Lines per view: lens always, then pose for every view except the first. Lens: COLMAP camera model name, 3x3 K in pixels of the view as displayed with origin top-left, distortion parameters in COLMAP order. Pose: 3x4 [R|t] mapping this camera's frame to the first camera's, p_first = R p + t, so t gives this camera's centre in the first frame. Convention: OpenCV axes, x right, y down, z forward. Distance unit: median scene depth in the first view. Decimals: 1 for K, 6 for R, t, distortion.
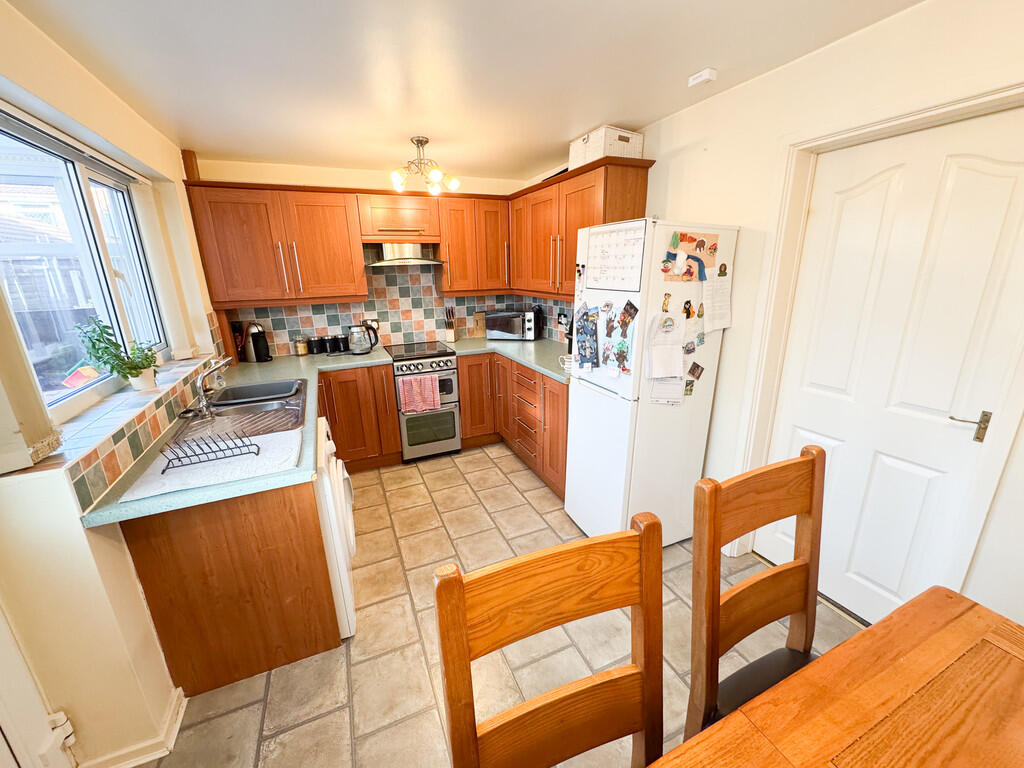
lens RADIAL K [[408.6, 0, 512.1], [0, 408.6, 386.1], [0, 0, 1]] dist [-0.000031, -0.000211]
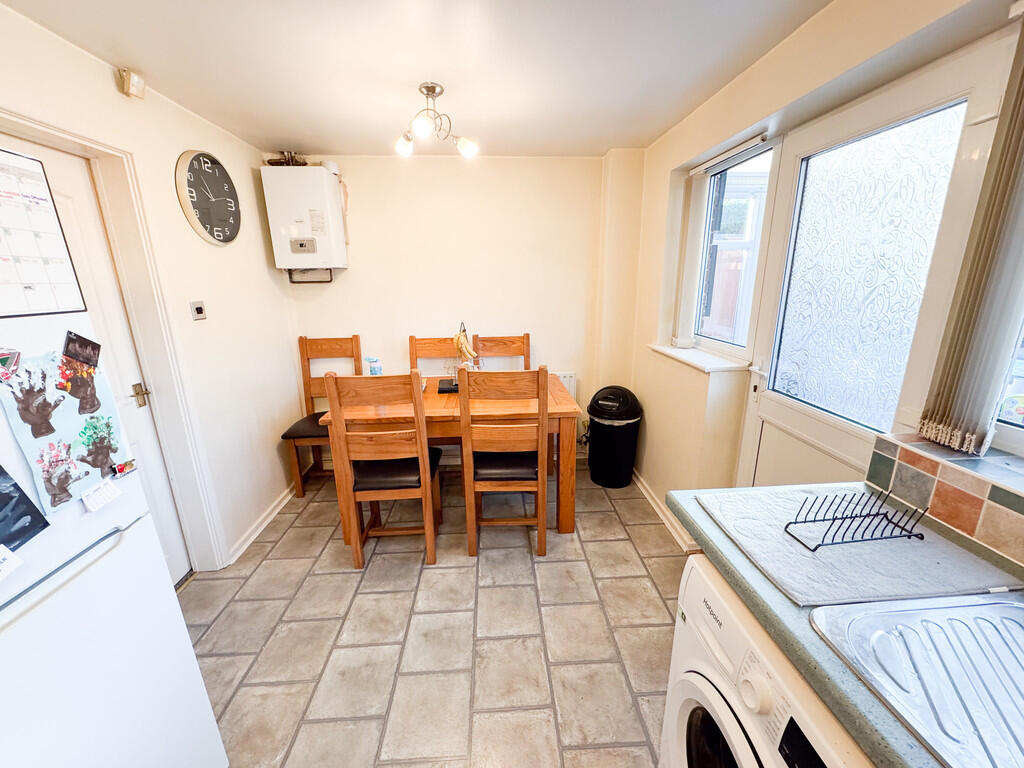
lens RADIAL K [[408.6, 0, 511.4], [0, 408.6, 385.6], [0, 0, 1]] dist [-0.000031, -0.000211]
pose [[-0.936460, -0.056737, 0.346156, -0.327916], [0.128561, 0.862649, 0.489192, -0.304584], [-0.326366, 0.502611, -0.800542, 1.180617]]
